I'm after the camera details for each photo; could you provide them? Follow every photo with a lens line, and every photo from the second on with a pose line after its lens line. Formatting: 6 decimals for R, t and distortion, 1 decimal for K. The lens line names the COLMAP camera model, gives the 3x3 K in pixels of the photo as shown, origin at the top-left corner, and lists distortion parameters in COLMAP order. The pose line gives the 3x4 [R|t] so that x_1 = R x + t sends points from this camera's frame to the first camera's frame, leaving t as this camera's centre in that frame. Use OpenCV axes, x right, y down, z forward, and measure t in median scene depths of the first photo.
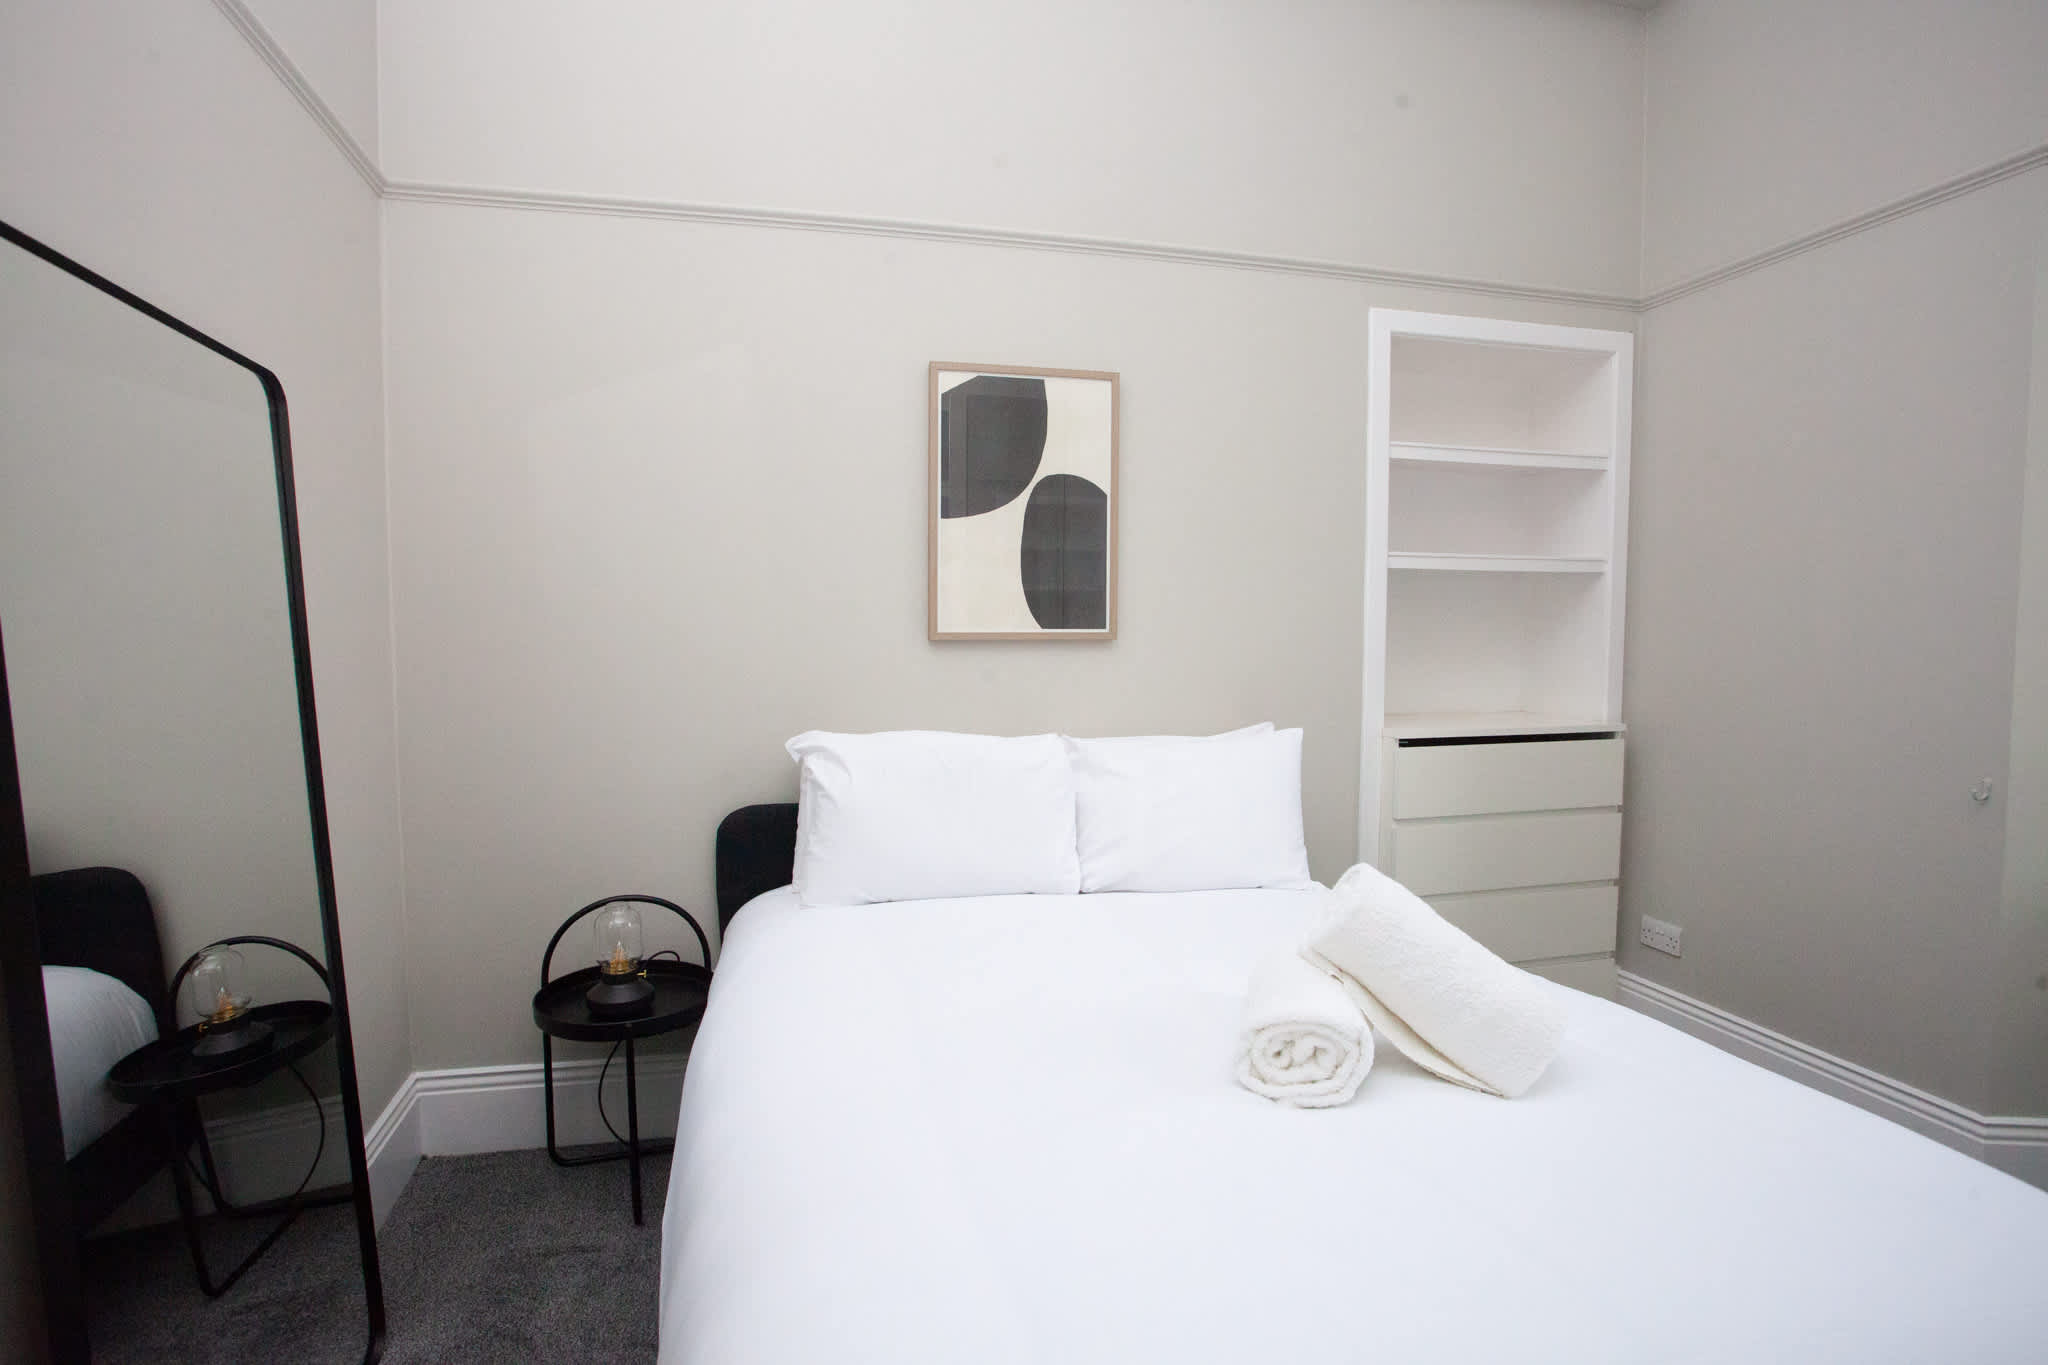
lens RADIAL K [[1000.4, 0, 1016.7], [0, 1000.4, 680.4], [0, 0, 1]] dist [-0.080979, 0.041161]
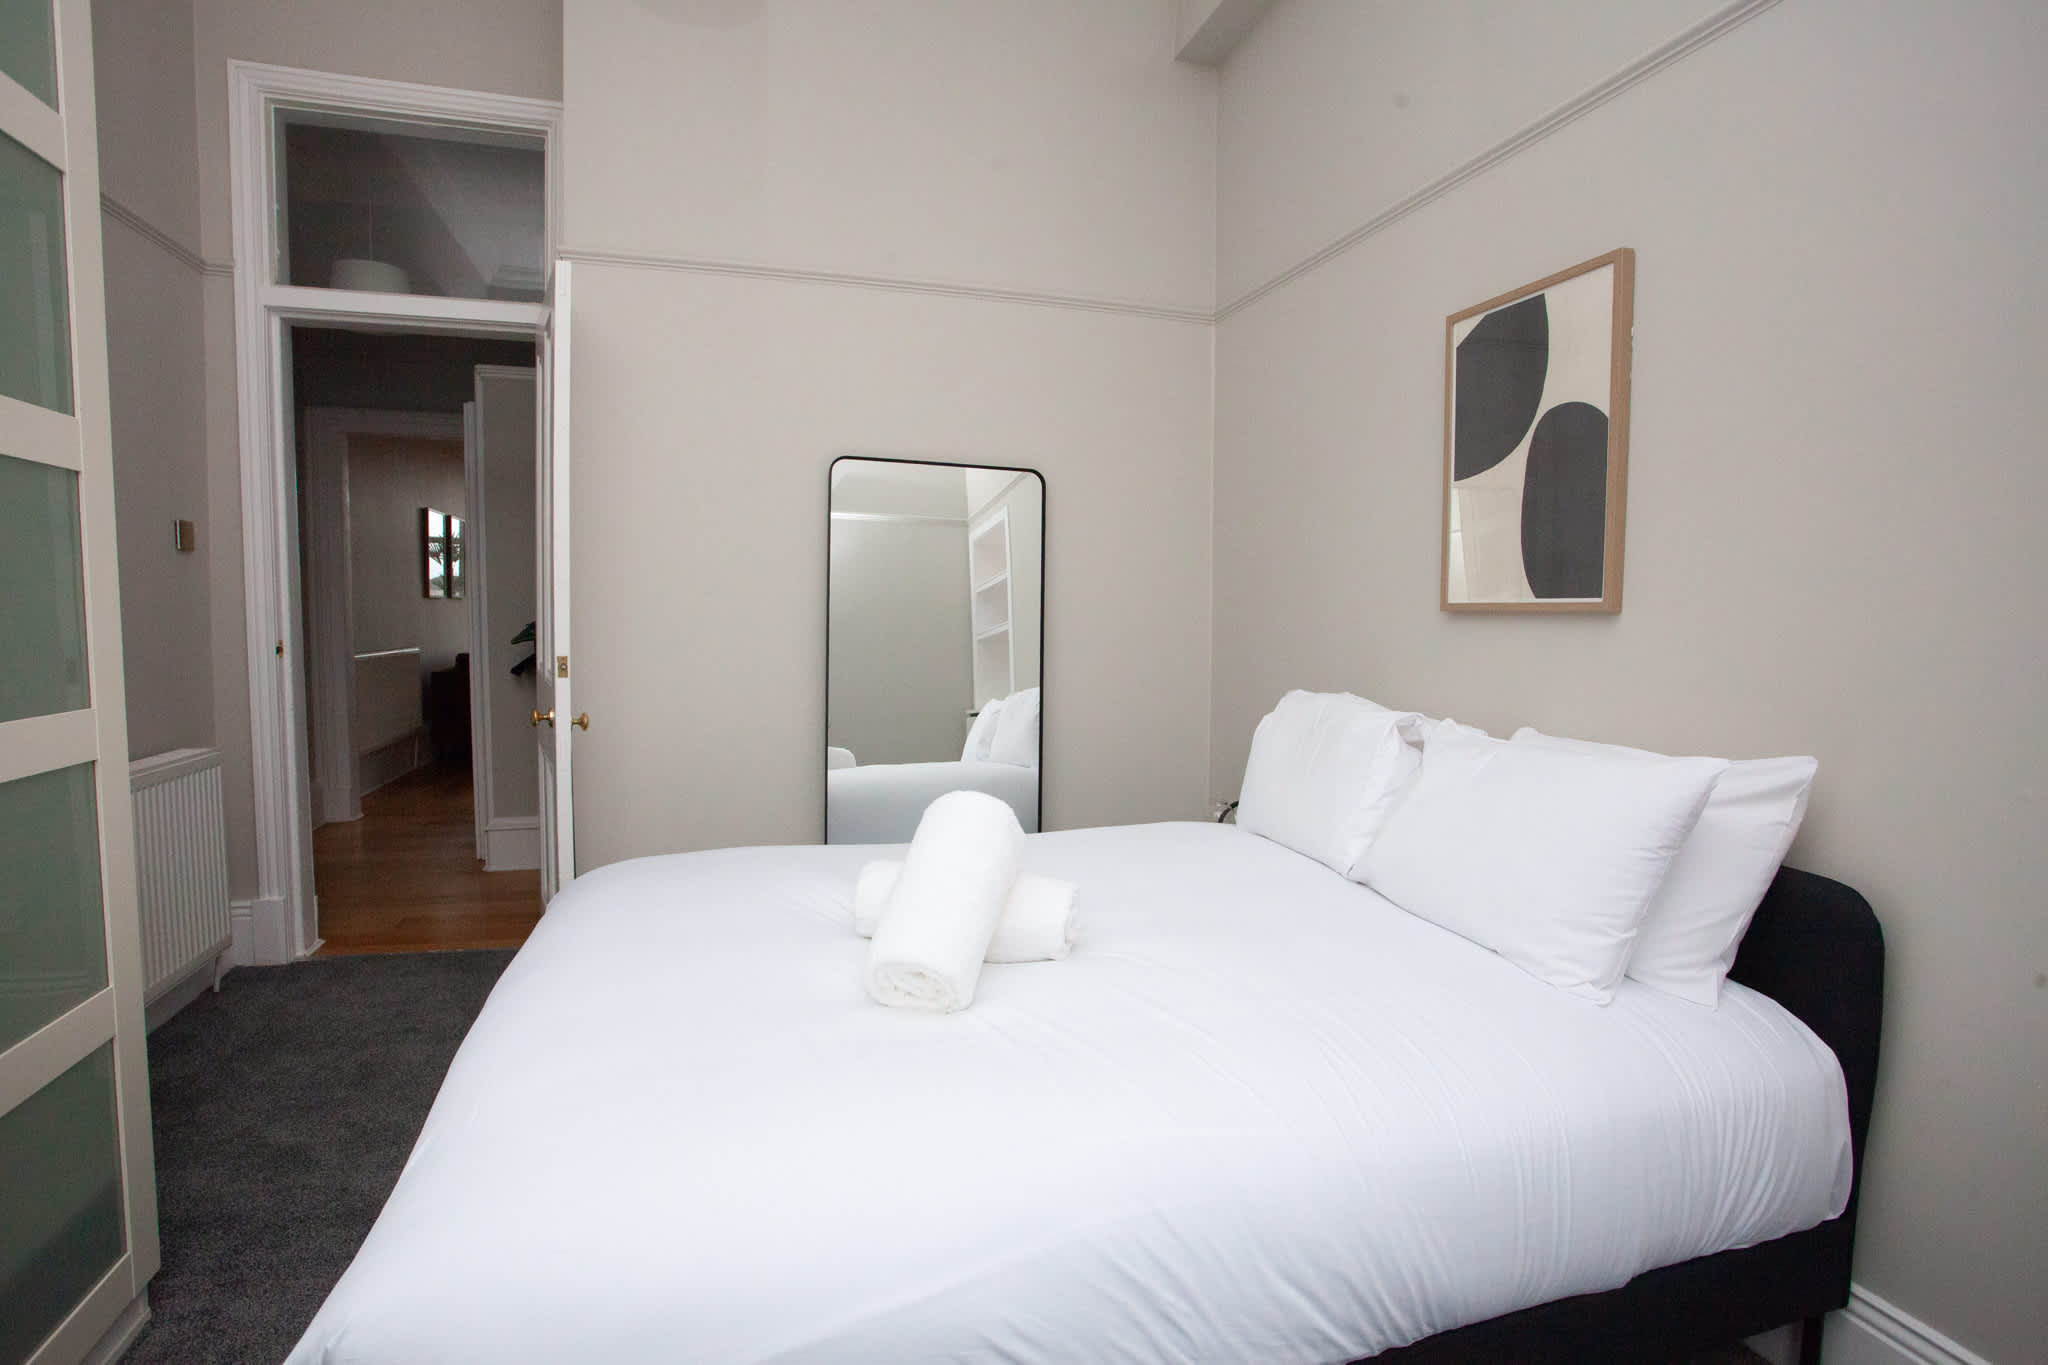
lens RADIAL K [[1000.4, 0, 1016.7], [0, 1000.4, 680.4], [0, 0, 1]] dist [-0.080979, 0.041161]
pose [[0.050485, 0.069946, -0.996272, 0.896559], [-0.068464, 0.995440, 0.066418, -0.009781], [0.996375, 0.064856, 0.055043, 0.590989]]
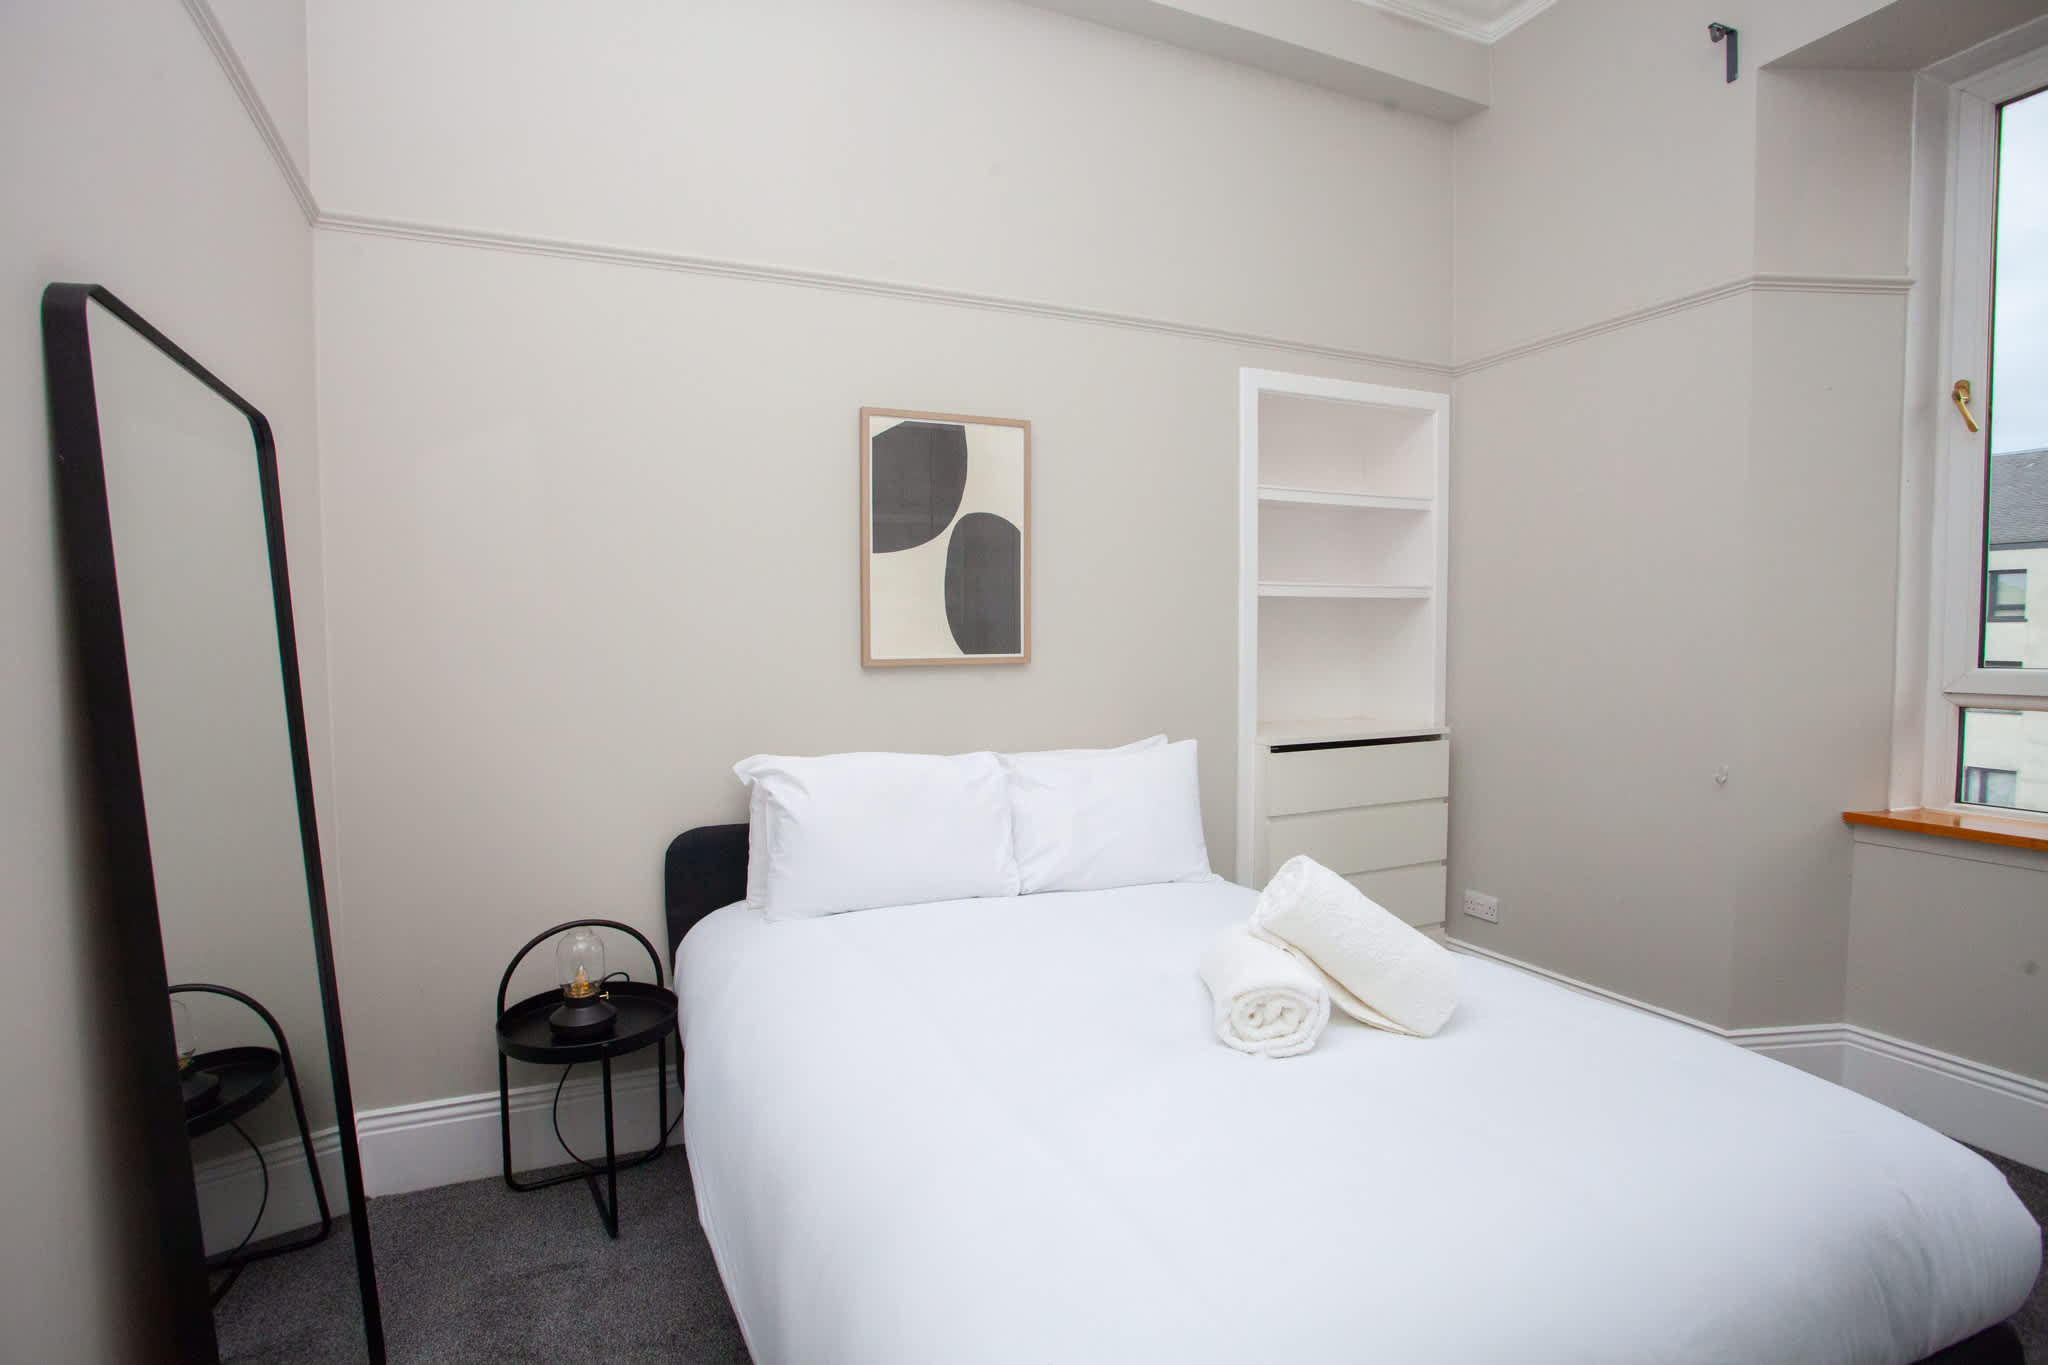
lens RADIAL K [[988.5, 0, 1008.1], [0, 988.5, 678.1], [0, 0, 1]] dist [-0.081277, 0.036263]
pose [[0.983939, -0.015643, 0.177820, -0.131794], [0.017436, 0.999812, -0.008520, -0.016964], [-0.177653, 0.011483, 0.984026, -0.072970]]
